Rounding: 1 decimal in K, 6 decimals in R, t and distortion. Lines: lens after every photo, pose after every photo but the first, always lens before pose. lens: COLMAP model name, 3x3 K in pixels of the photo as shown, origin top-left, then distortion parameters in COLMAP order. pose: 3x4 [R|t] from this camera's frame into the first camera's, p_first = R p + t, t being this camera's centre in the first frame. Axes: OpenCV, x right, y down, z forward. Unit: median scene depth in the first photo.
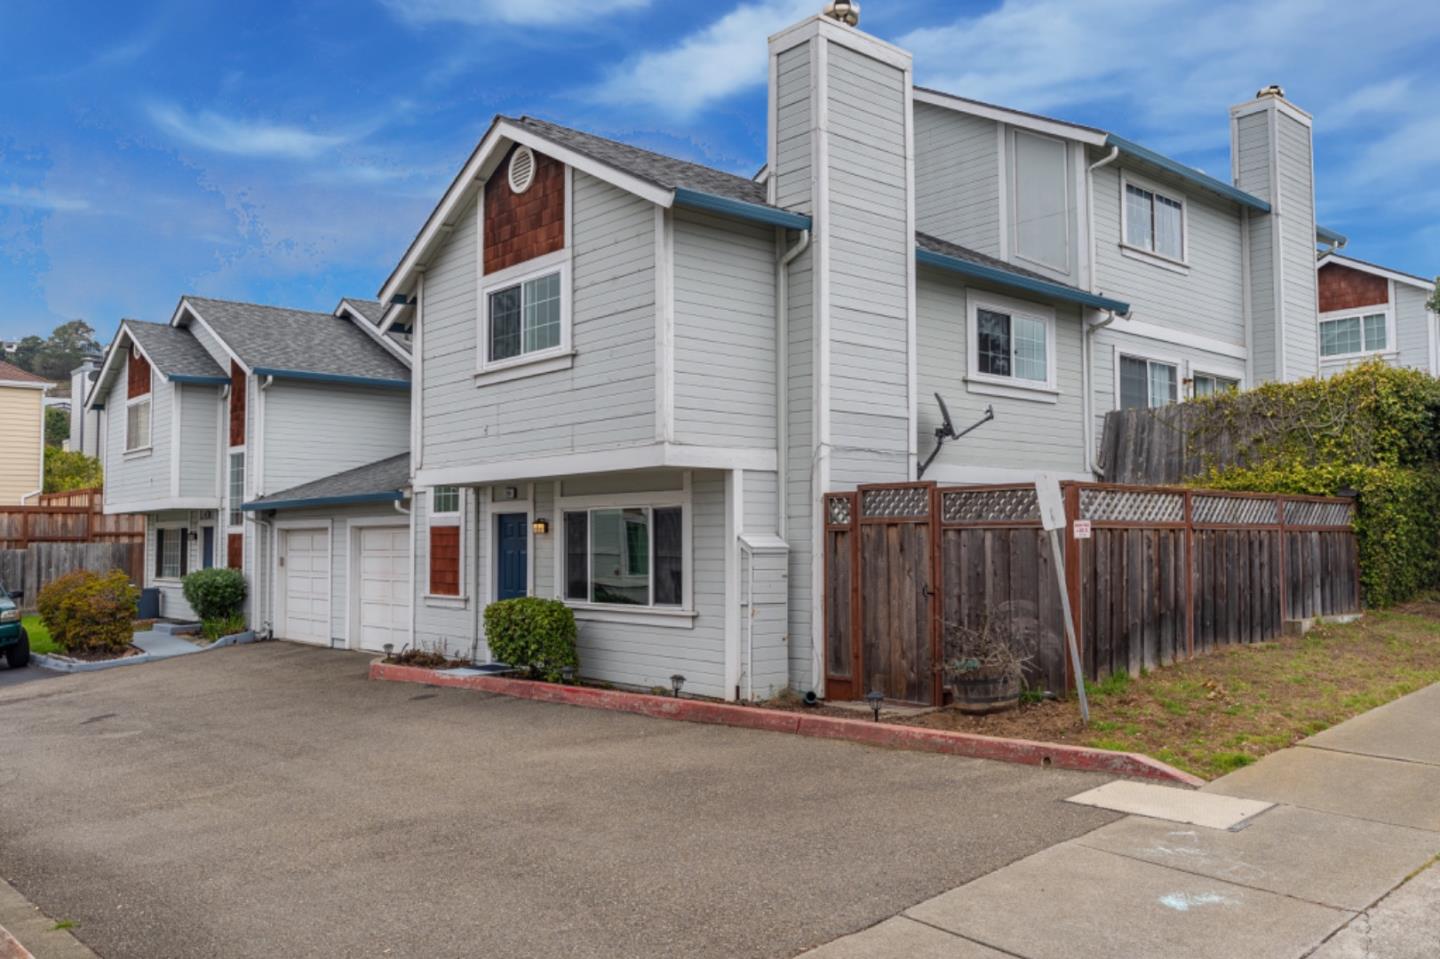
lens RADIAL K [[1135.6, 0, 720.0], [0, 1135.6, 479.5], [0, 0, 1]] dist [-0.000717, 0.000059]
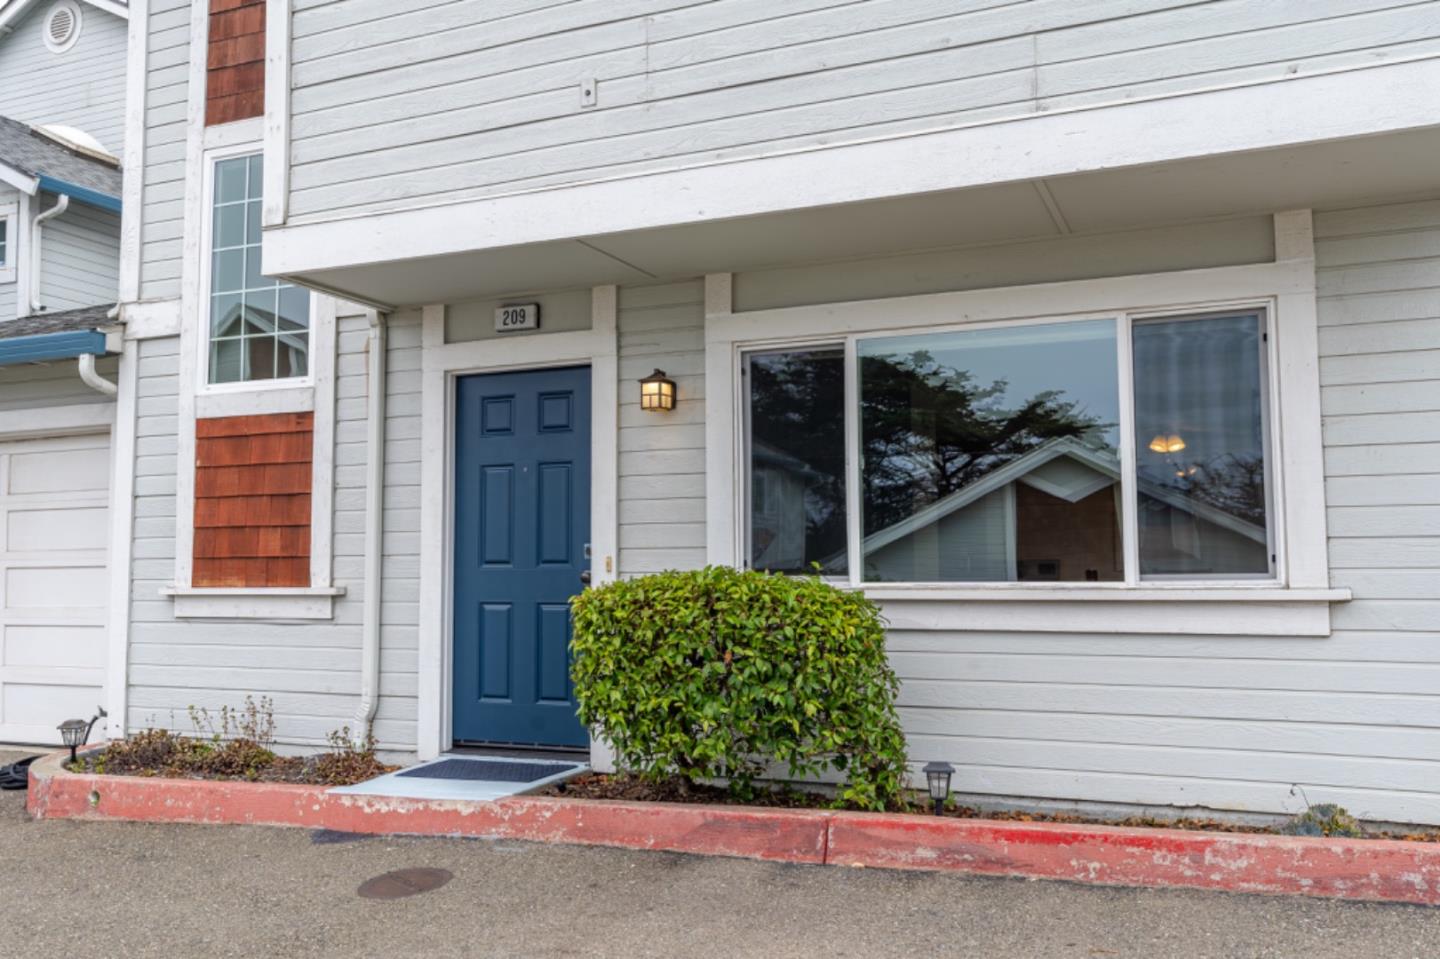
lens RADIAL K [[1250.1, 0, 716.9], [0, 1250.1, 475.4], [0, 0, 1]] dist [-0.009689, -0.004039]
pose [[0.908120, 0.033209, 0.417390, -0.288998], [-0.022087, 0.999261, -0.031451, 0.075692], [-0.418126, 0.019342, 0.908183, 0.560790]]
